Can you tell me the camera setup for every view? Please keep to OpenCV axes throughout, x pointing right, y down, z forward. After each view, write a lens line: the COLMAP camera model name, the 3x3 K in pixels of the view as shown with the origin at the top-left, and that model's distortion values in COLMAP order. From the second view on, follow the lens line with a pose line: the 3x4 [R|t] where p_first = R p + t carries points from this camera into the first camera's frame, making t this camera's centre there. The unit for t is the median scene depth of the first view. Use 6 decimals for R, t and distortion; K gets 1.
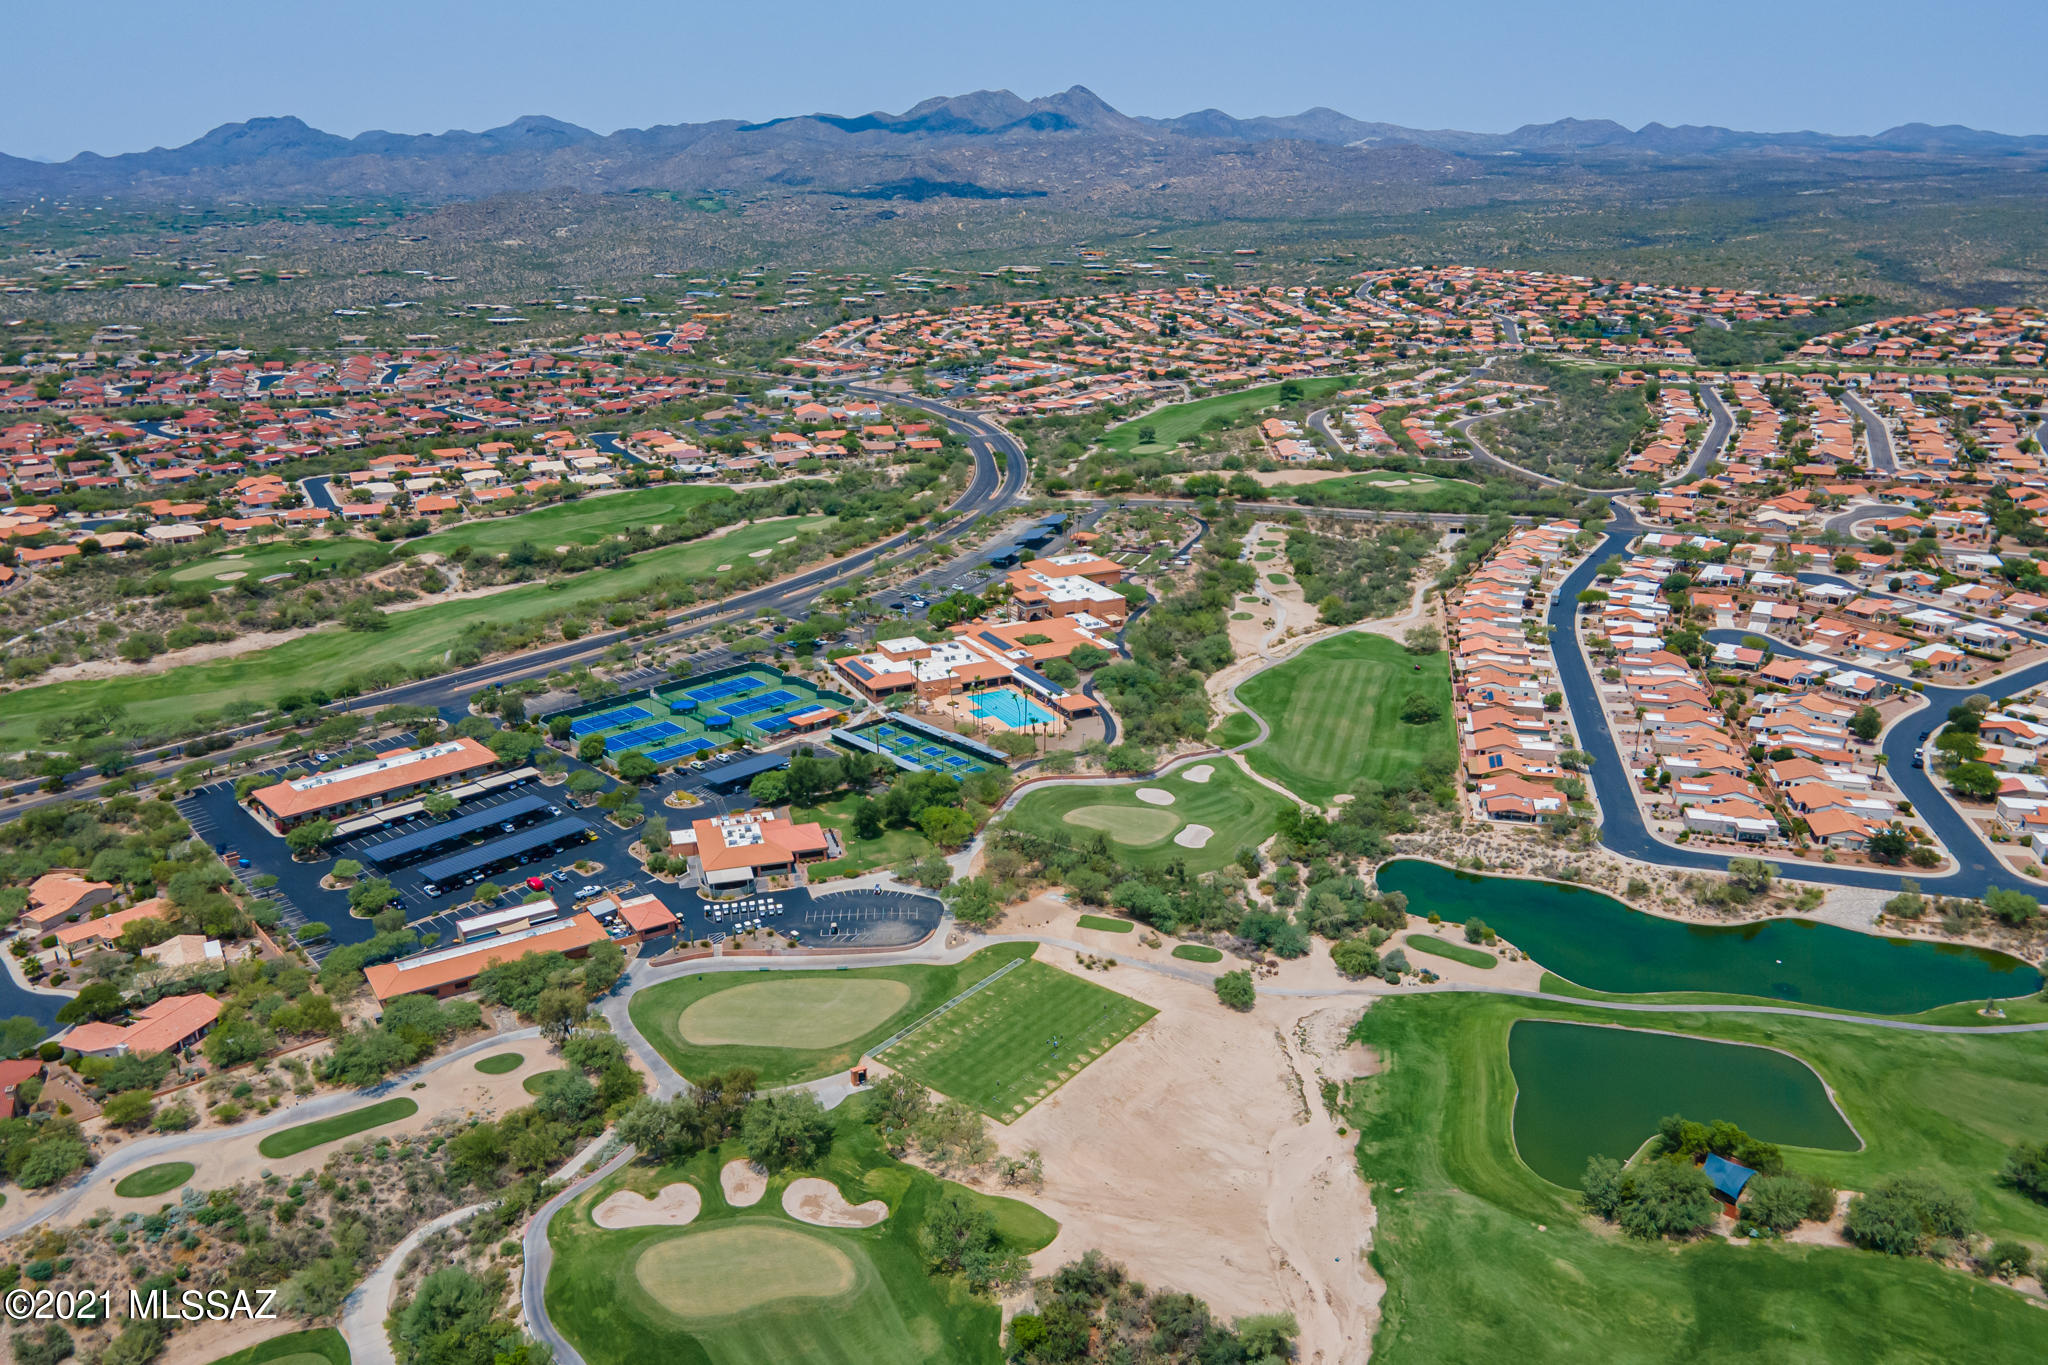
lens RADIAL K [[1574.1, 0, 1029.1], [0, 1574.1, 657.2], [0, 0, 1]] dist [-0.013374, 0.072298]
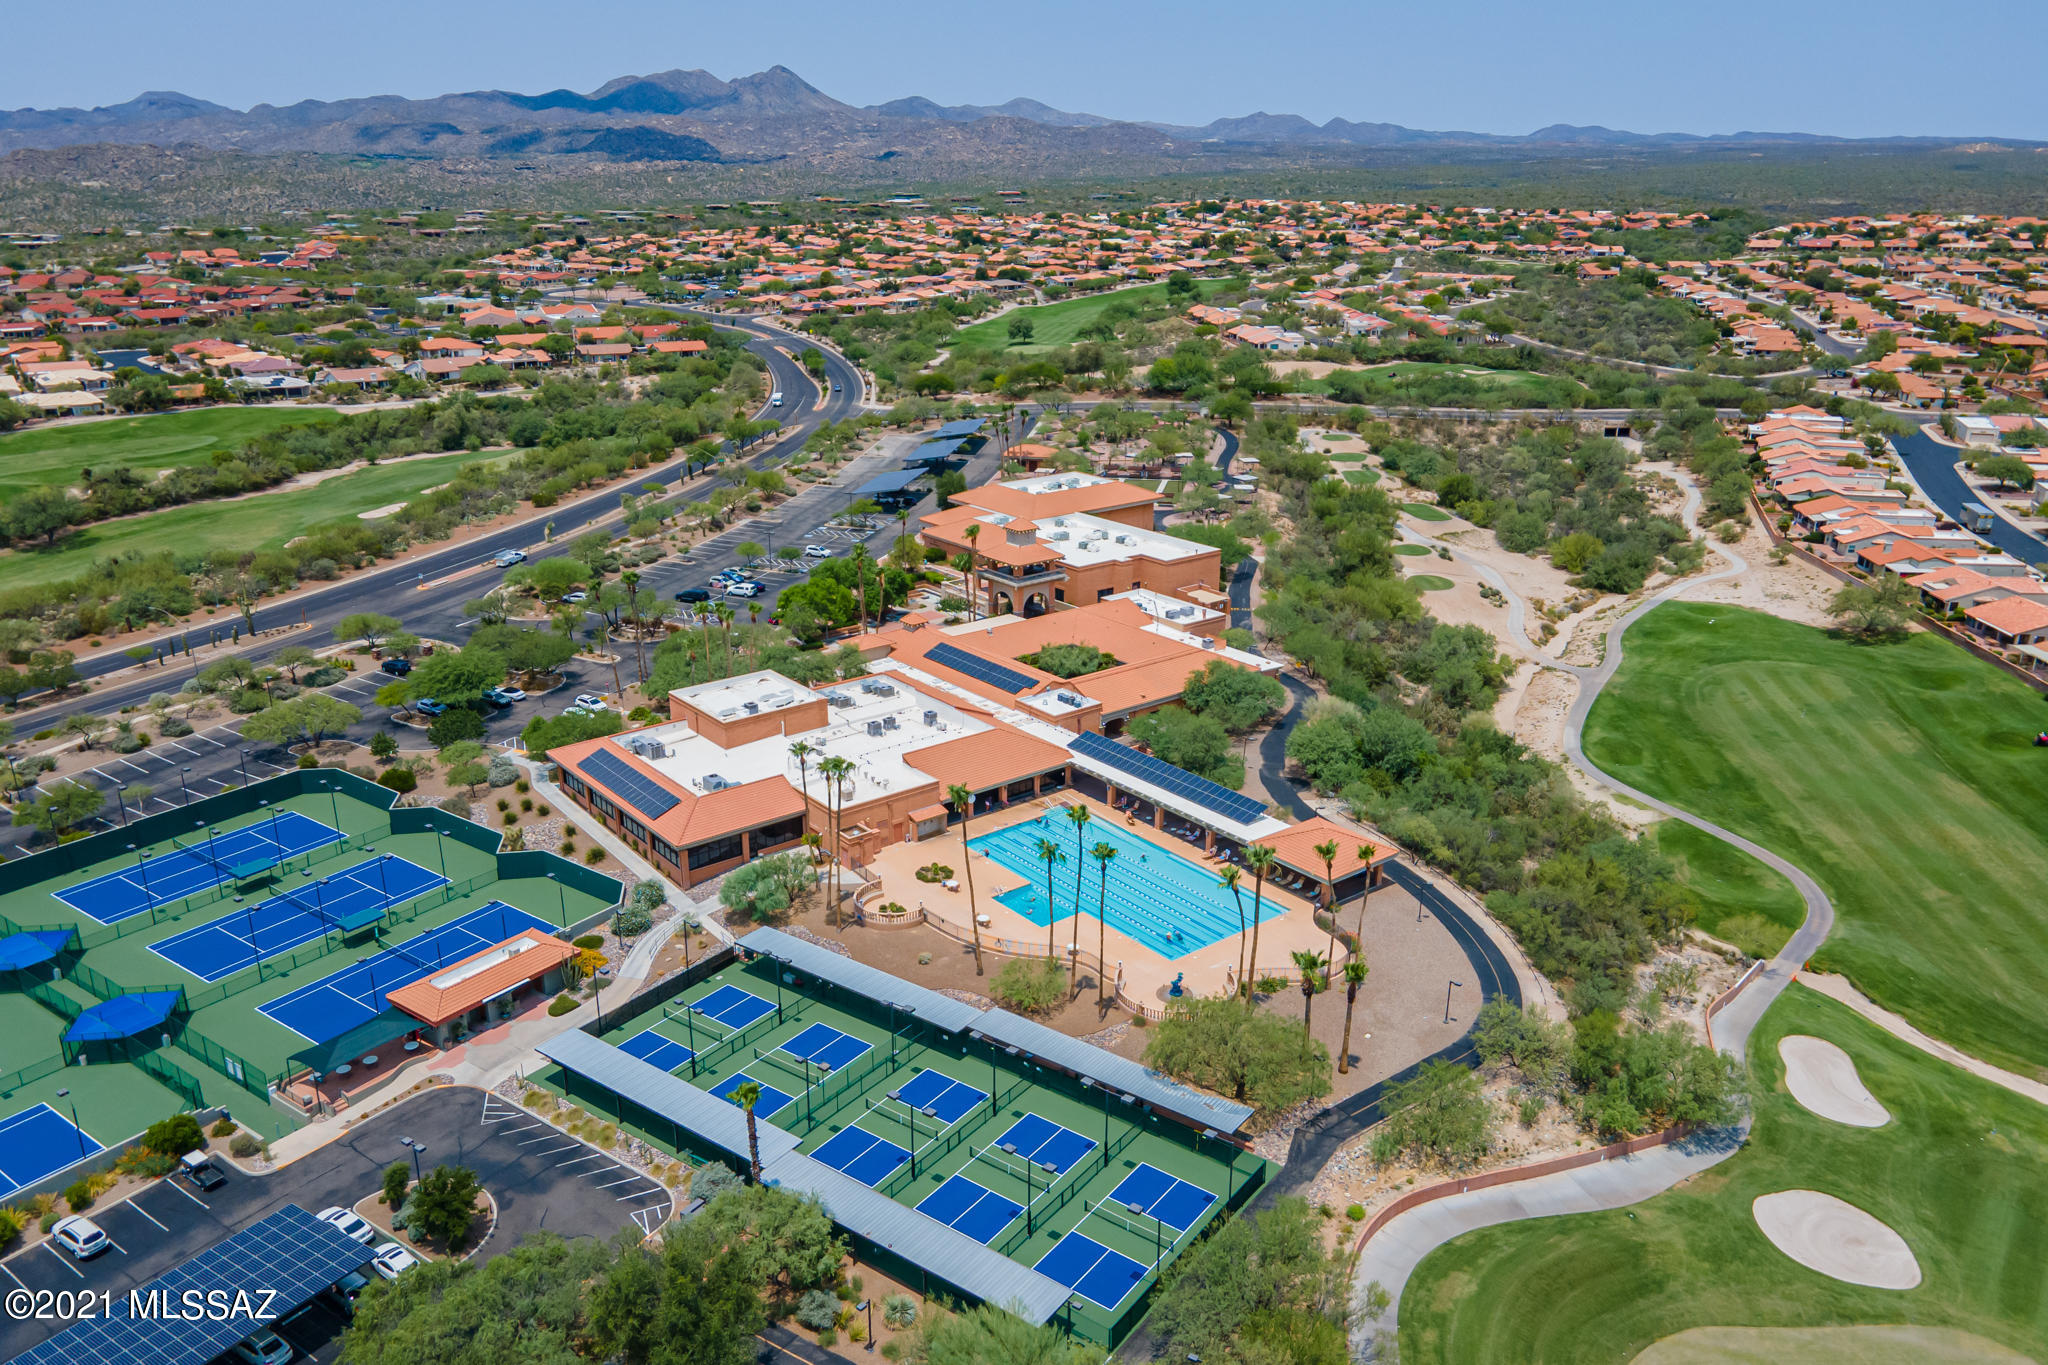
lens RADIAL K [[1574.1, 0, 1029.1], [0, 1574.1, 657.2], [0, 0, 1]] dist [-0.013374, 0.072298]
pose [[0.983421, -0.055982, 0.172477, -0.062514], [0.056062, 0.998418, 0.004416, -0.011582], [-0.172451, 0.005327, 0.985004, 0.512971]]
